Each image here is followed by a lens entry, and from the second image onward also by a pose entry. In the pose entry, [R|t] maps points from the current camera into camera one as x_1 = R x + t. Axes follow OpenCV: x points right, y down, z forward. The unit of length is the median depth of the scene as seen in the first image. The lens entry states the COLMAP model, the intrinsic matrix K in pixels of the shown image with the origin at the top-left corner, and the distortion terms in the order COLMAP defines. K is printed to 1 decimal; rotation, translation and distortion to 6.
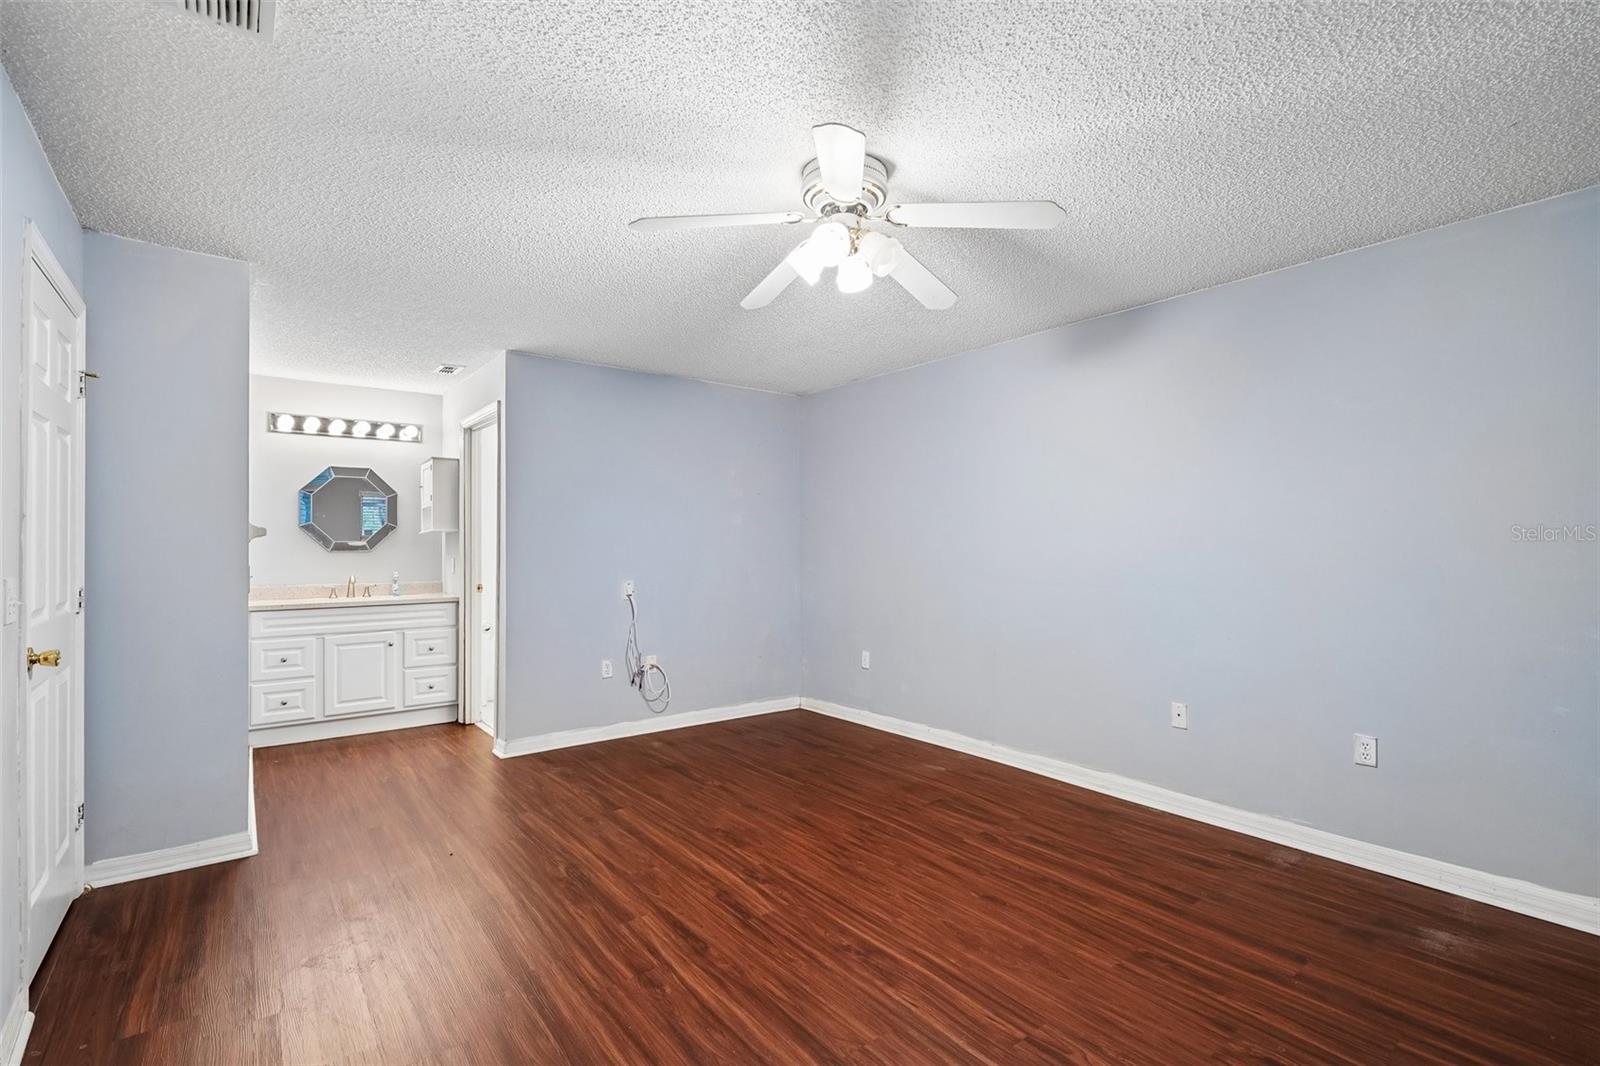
lens RADIAL K [[734.4, 0, 799.1], [0, 734.4, 543.1], [0, 0, 1]] dist [-0.000110, -0.000044]
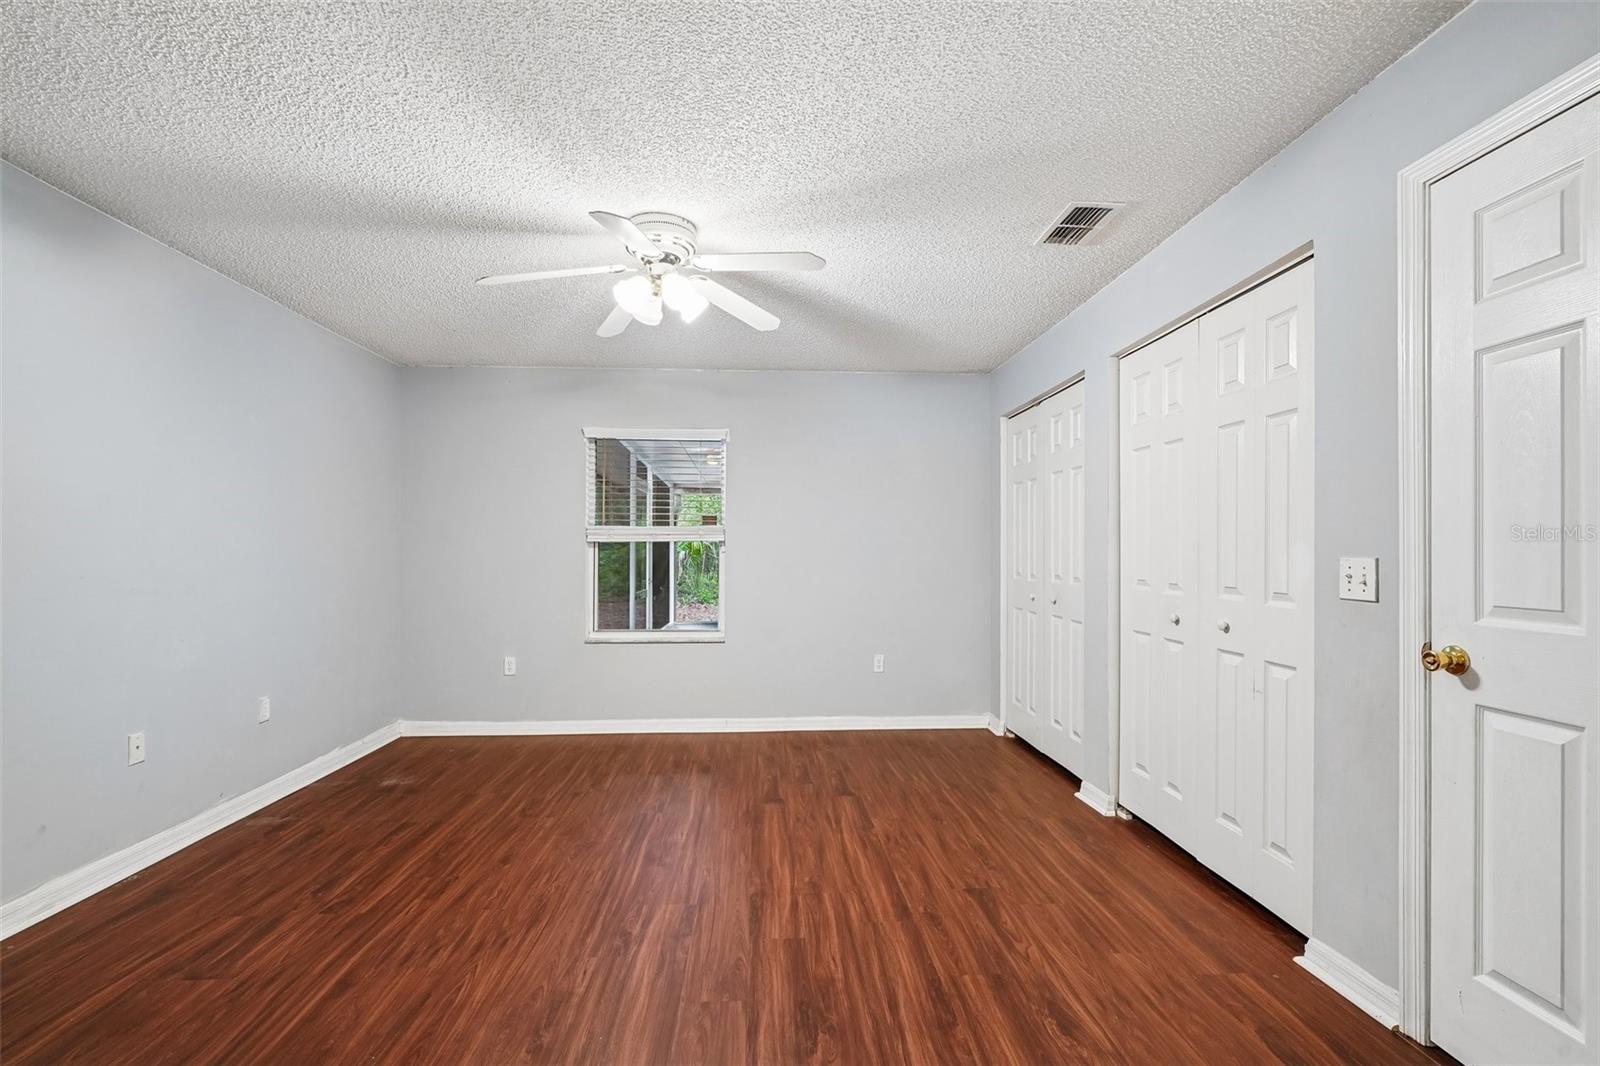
lens RADIAL K [[734.4, 0, 792.5], [0, 734.4, 544.2], [0, 0, 1]] dist [-0.000110, -0.000044]
pose [[-0.820241, 0.012048, 0.571891, -0.665573], [0.003107, 0.999857, -0.016609, 0.030705], [-0.572010, -0.011847, -0.820161, 1.533607]]
